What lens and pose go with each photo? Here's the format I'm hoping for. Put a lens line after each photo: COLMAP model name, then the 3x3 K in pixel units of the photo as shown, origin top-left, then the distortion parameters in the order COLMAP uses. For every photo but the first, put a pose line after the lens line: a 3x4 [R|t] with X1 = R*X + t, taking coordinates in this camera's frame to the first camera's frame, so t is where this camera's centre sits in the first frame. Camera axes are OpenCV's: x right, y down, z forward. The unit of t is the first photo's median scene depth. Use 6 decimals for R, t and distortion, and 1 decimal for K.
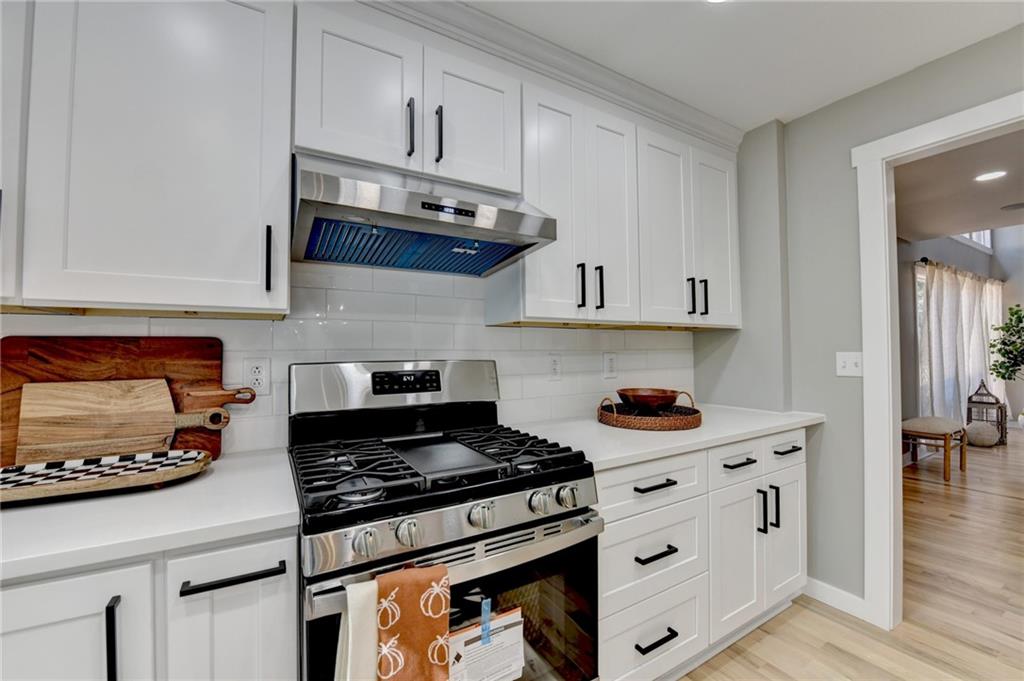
lens RADIAL K [[411.3, 0, 503.7], [0, 411.3, 342.0], [0, 0, 1]] dist [-0.014738, -0.002193]
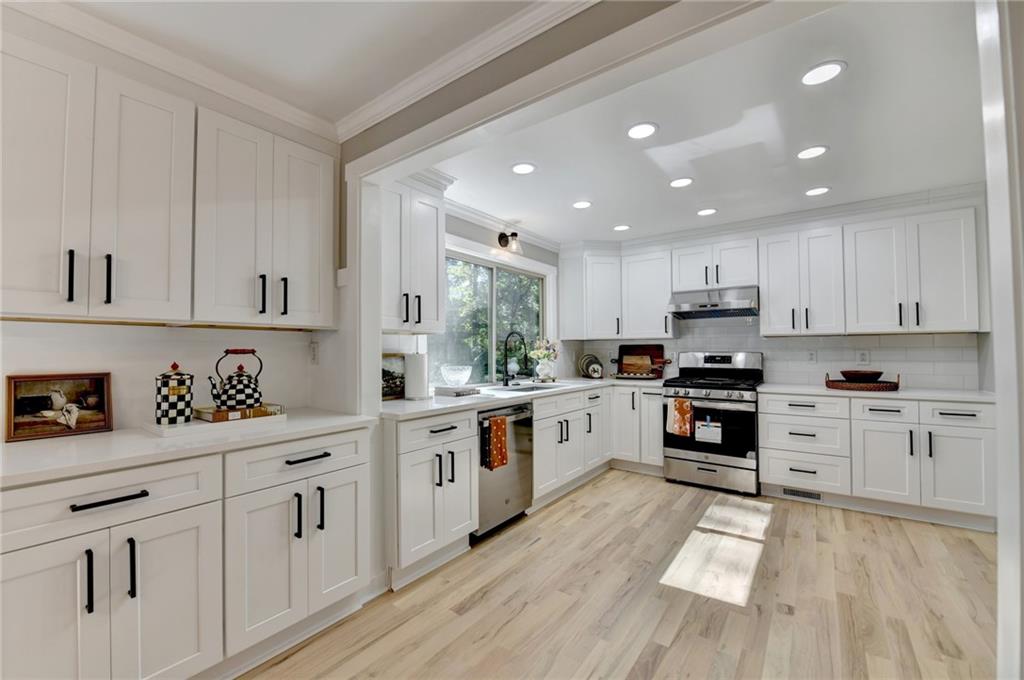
lens RADIAL K [[411.3, 0, 504.5], [0, 411.3, 340.5], [0, 0, 1]] dist [-0.014738, -0.002193]
pose [[0.383005, -0.015154, -0.923622, 1.981911], [0.020575, 0.999757, -0.007871, -0.044342], [0.923517, -0.015989, 0.383224, -1.555519]]
